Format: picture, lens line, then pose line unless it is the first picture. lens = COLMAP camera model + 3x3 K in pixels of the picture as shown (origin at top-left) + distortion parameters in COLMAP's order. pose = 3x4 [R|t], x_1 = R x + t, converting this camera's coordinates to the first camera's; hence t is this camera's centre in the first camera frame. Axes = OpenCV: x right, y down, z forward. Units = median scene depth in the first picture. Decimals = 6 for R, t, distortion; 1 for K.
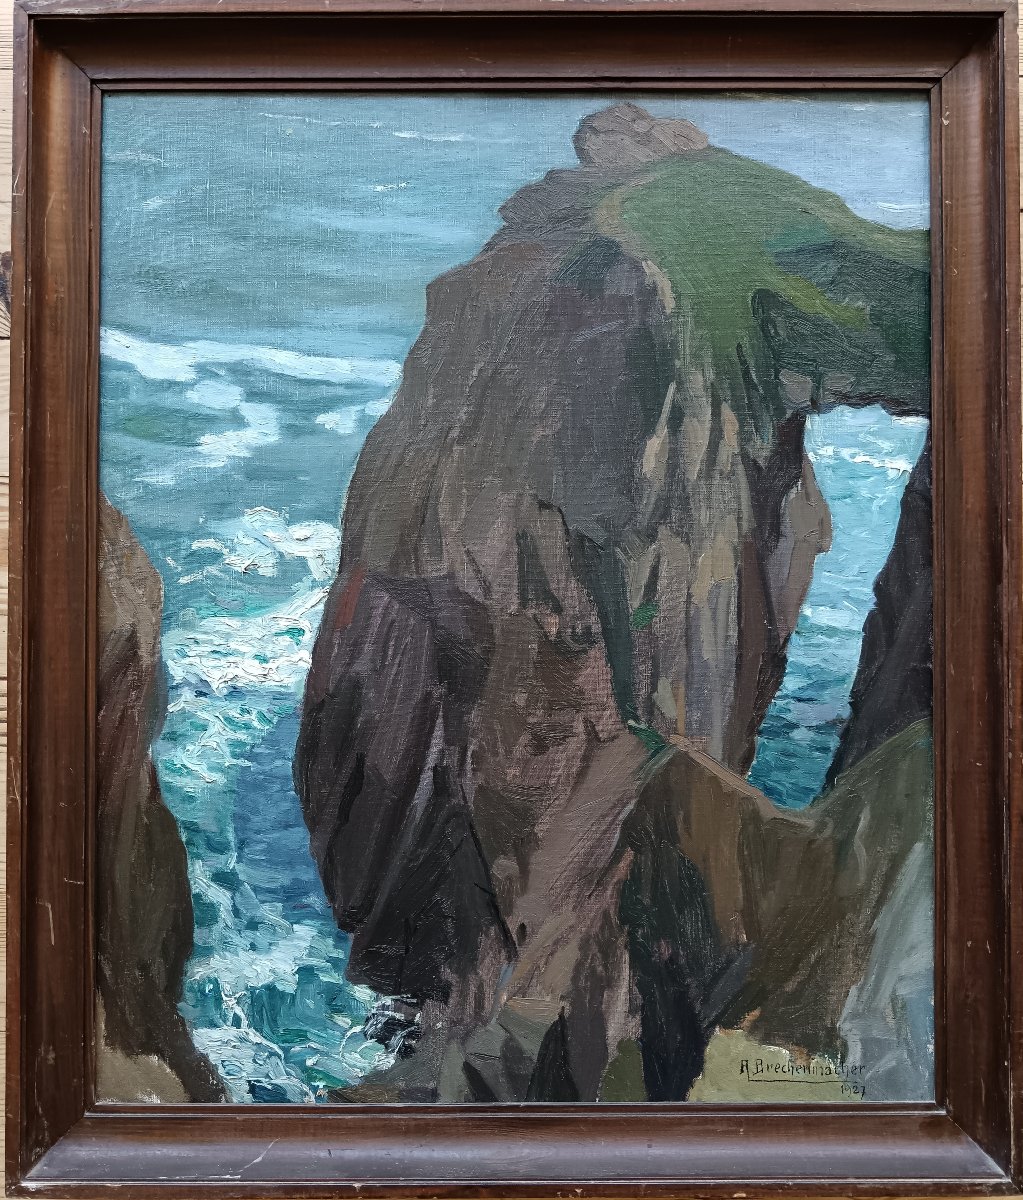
lens RADIAL K [[1074.5, 0, 516.2], [0, 1074.5, 603.6], [0, 0, 1]] dist [-0.000519, 0.017546]
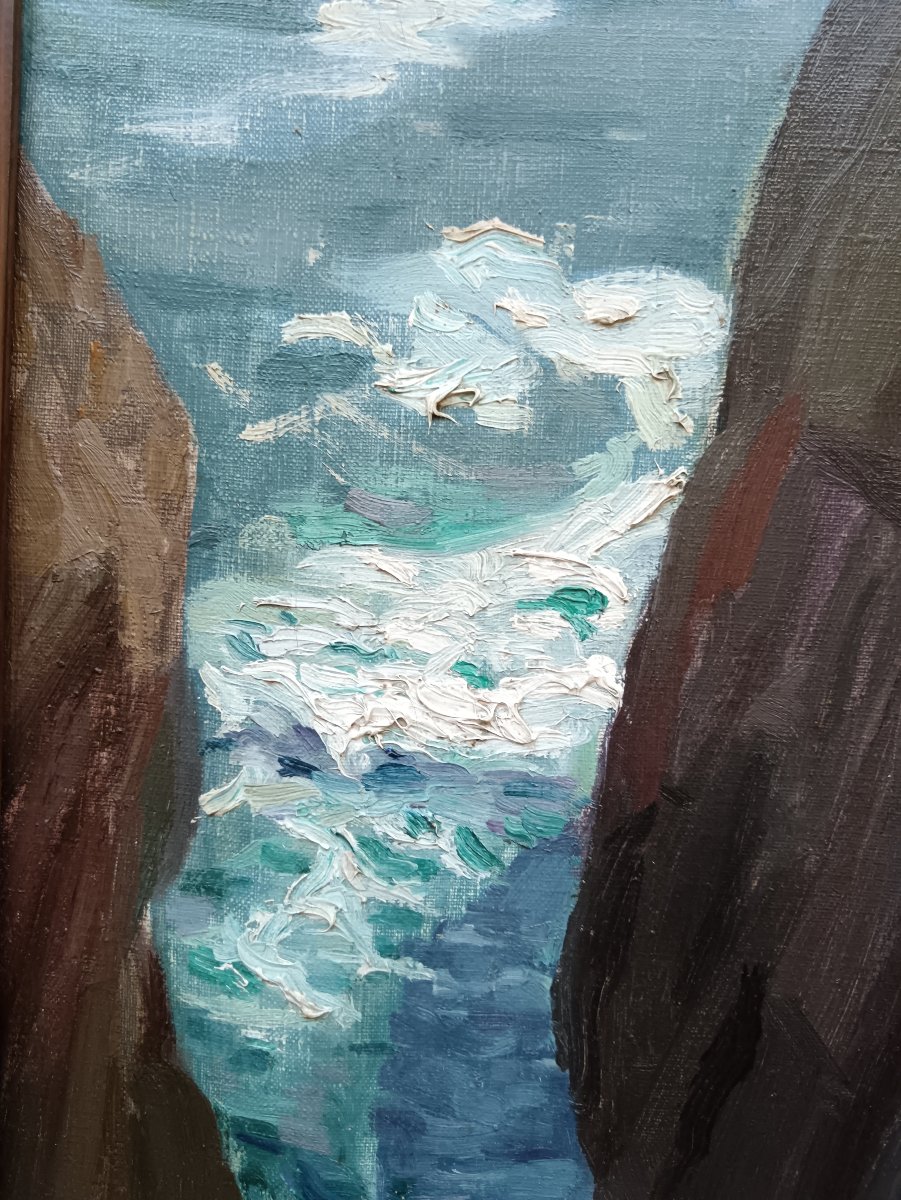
lens RADIAL K [[945.5, 0, 453.4], [0, 945.5, 602.5], [0, 0, 1]] dist [-0.026339, 0.008820]
pose [[0.919289, 0.054604, -0.389776, -0.126505], [-0.038601, 0.998063, 0.048779, 0.013995], [0.391685, -0.029796, 0.919617, 0.713003]]
